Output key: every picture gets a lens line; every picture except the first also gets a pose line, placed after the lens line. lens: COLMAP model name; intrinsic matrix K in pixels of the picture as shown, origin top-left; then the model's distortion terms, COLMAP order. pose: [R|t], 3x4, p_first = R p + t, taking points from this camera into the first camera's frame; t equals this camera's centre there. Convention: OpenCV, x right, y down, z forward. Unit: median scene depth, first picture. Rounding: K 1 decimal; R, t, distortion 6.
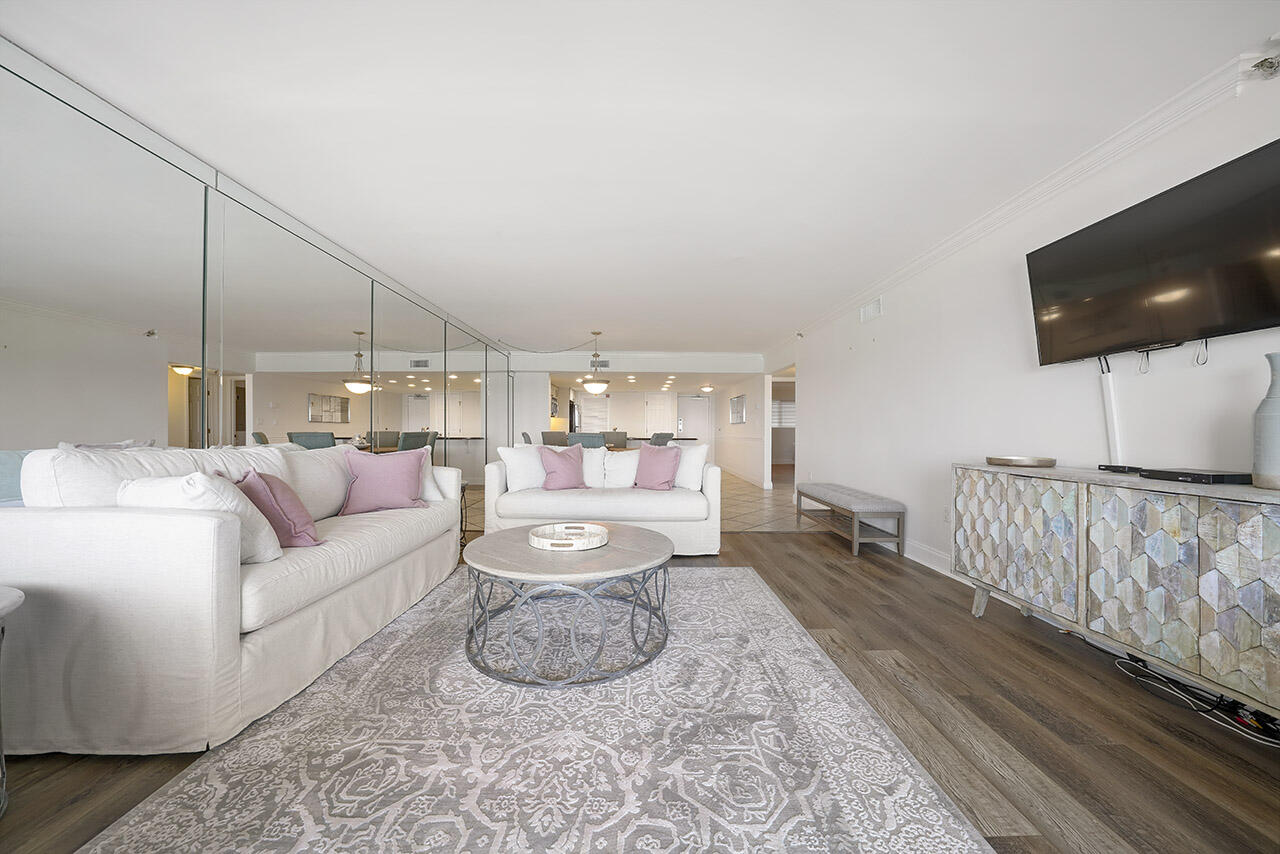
lens RADIAL K [[459.8, 0, 642.0], [0, 459.8, 423.2], [0, 0, 1]] dist [-0.018766, 0.003028]
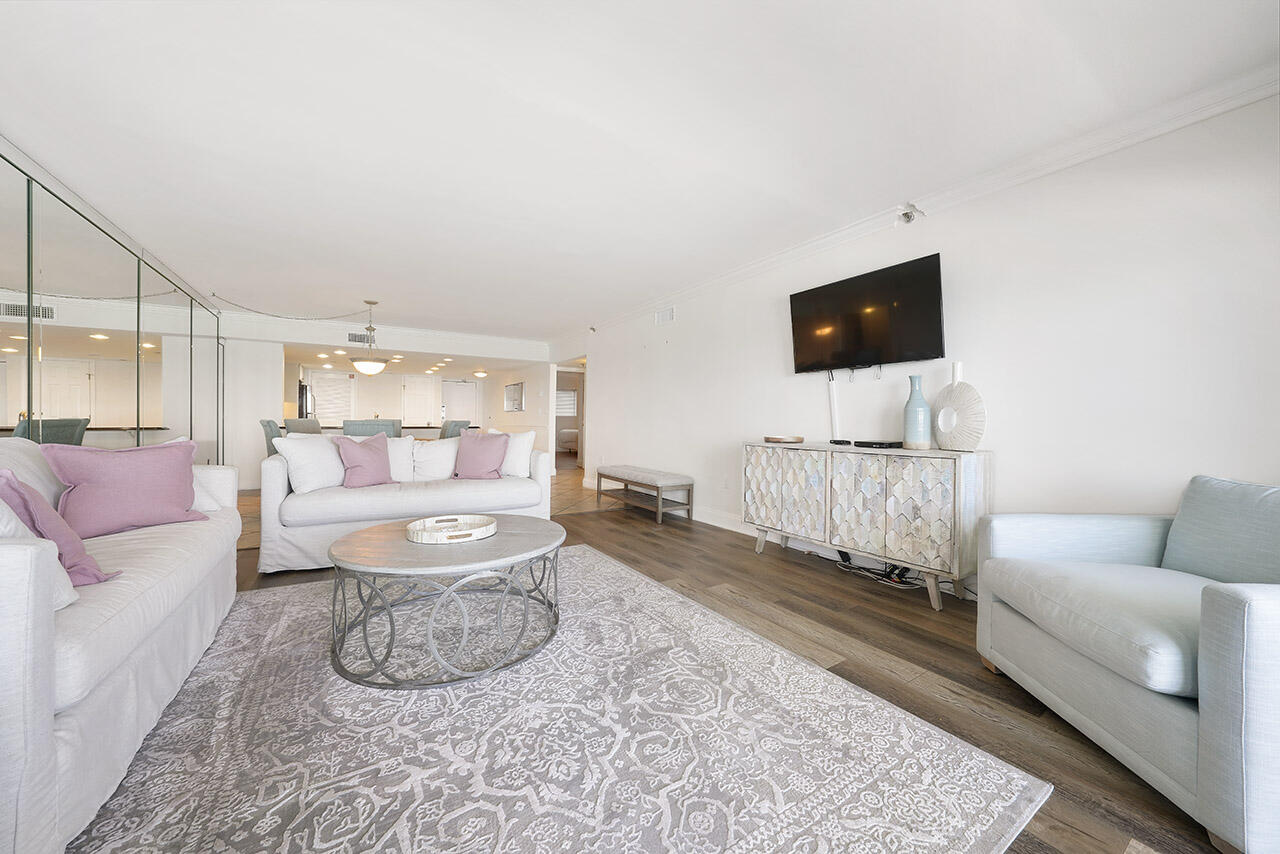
lens RADIAL K [[470.7, 0, 657.9], [0, 470.7, 416.9], [0, 0, 1]] dist [-0.015834, 0.003810]
pose [[0.839223, 0.005007, 0.543764, -0.401521], [-0.010642, 0.999917, 0.007217, 0.007296], [-0.543683, -0.011844, 0.839207, -0.039873]]
